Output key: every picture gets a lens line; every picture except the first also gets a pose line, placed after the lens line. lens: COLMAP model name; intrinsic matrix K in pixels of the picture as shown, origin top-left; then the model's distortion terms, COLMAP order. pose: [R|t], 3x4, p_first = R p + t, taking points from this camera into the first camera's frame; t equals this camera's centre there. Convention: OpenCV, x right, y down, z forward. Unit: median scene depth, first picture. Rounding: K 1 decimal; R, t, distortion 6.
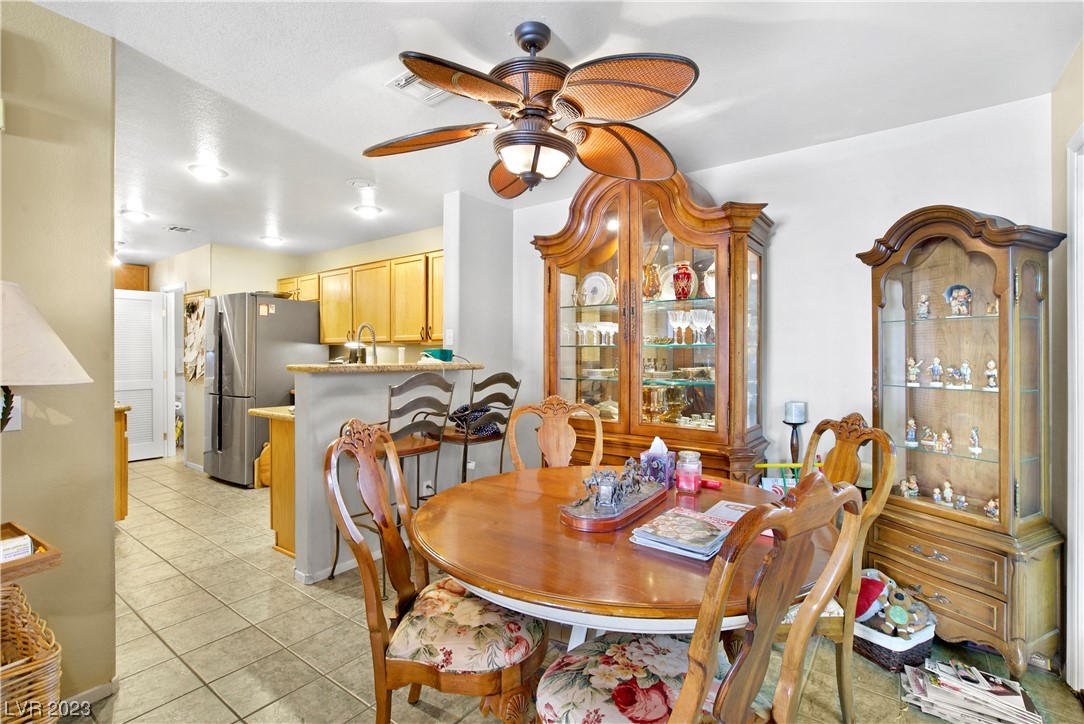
lens RADIAL K [[493.2, 0, 548.9], [0, 493.2, 358.4], [0, 0, 1]] dist [0.001767, 0.001173]
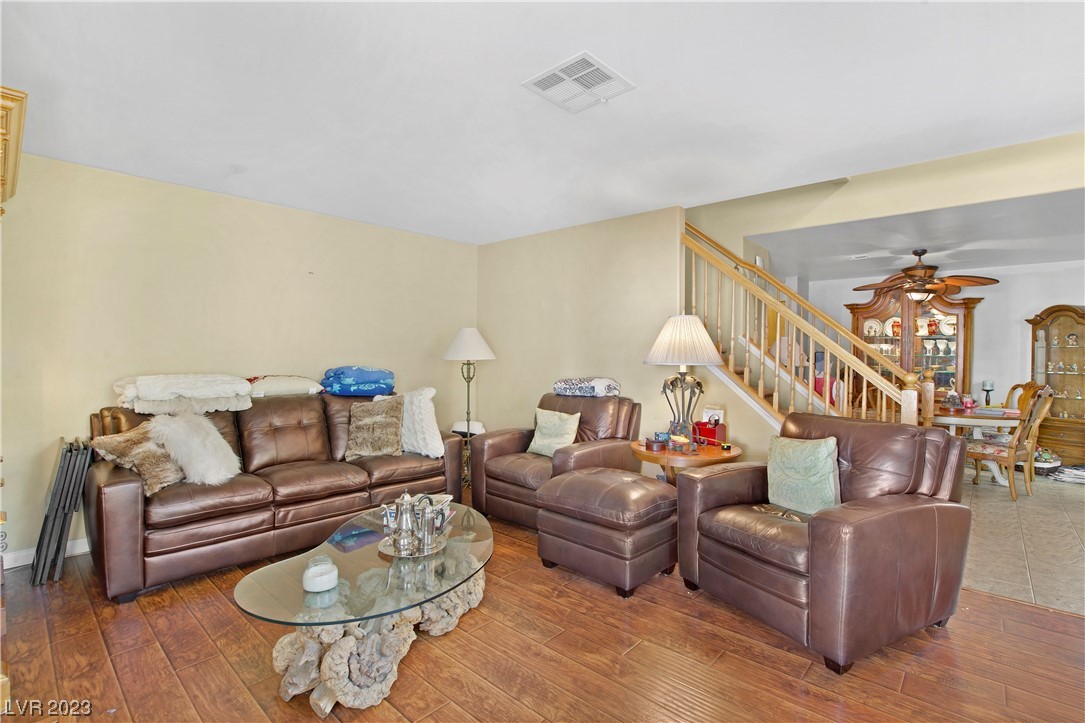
lens RADIAL K [[493.6, 0, 533.2], [0, 493.6, 362.6], [0, 0, 1]] dist [0.001767, 0.001173]
pose [[0.994246, 0.009477, -0.106705, -1.554343], [-0.008746, 0.999935, 0.007312, 0.007495], [0.106767, -0.006336, 0.994264, -1.720810]]
